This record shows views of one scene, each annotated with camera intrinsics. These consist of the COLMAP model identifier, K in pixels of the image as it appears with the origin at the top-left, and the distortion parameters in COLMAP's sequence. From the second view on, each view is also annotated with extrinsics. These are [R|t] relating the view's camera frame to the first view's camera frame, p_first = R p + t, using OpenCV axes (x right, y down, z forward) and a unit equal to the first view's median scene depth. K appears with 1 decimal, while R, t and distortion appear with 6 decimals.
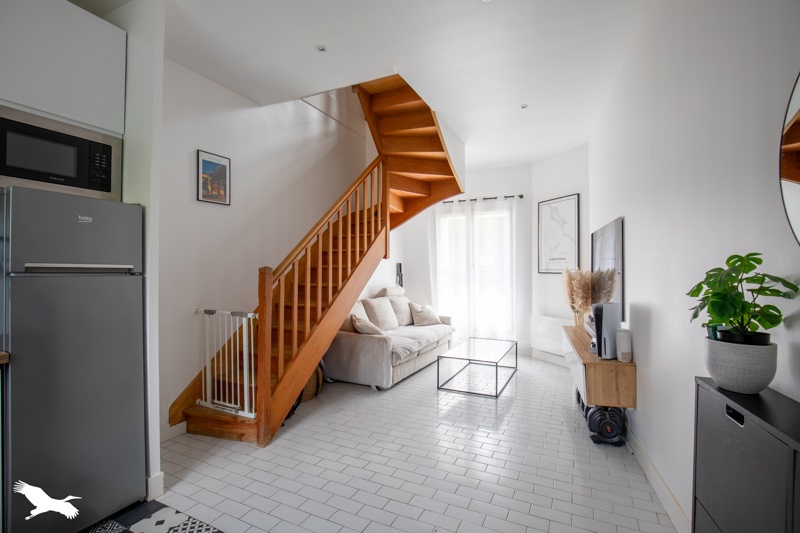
lens RADIAL K [[370.2, 0, 395.4], [0, 370.2, 276.0], [0, 0, 1]] dist [-0.028807, -0.000060]
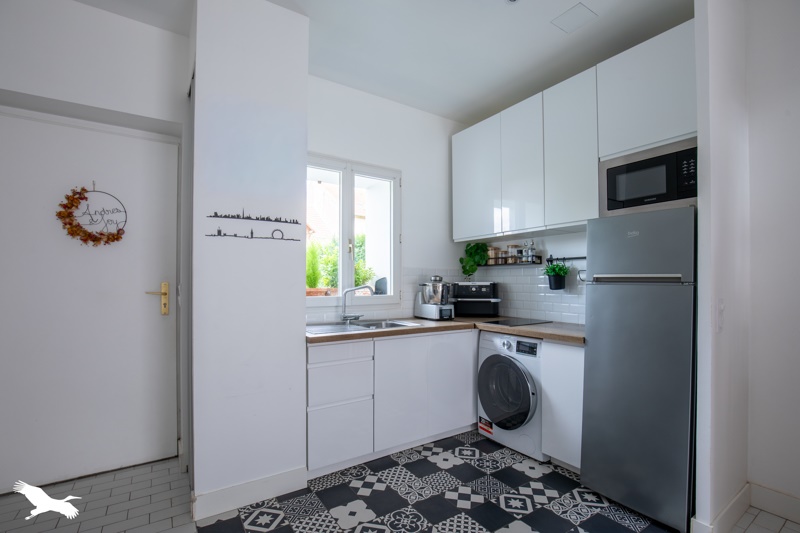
lens RADIAL K [[370.2, 0, 395.4], [0, 370.2, 276.0], [0, 0, 1]] dist [-0.028807, -0.000060]
pose [[-0.496398, -0.013413, -0.867991, 0.447892], [-0.009270, 0.999906, -0.010150, -0.007485], [0.868045, 0.003007, -0.496476, 0.838221]]
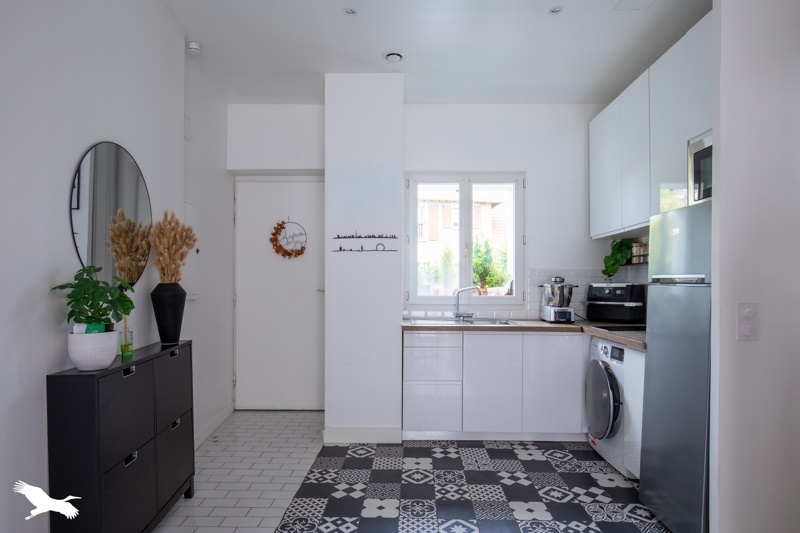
lens RADIAL K [[458.7, 0, 400.7], [0, 458.7, 275.9], [0, 0, 1]] dist [-0.001345, -0.000505]
pose [[-0.903948, -0.008689, -0.427554, 0.376968], [-0.006828, 0.999959, -0.005886, -0.015037], [0.427588, -0.002402, -0.903971, 1.680875]]
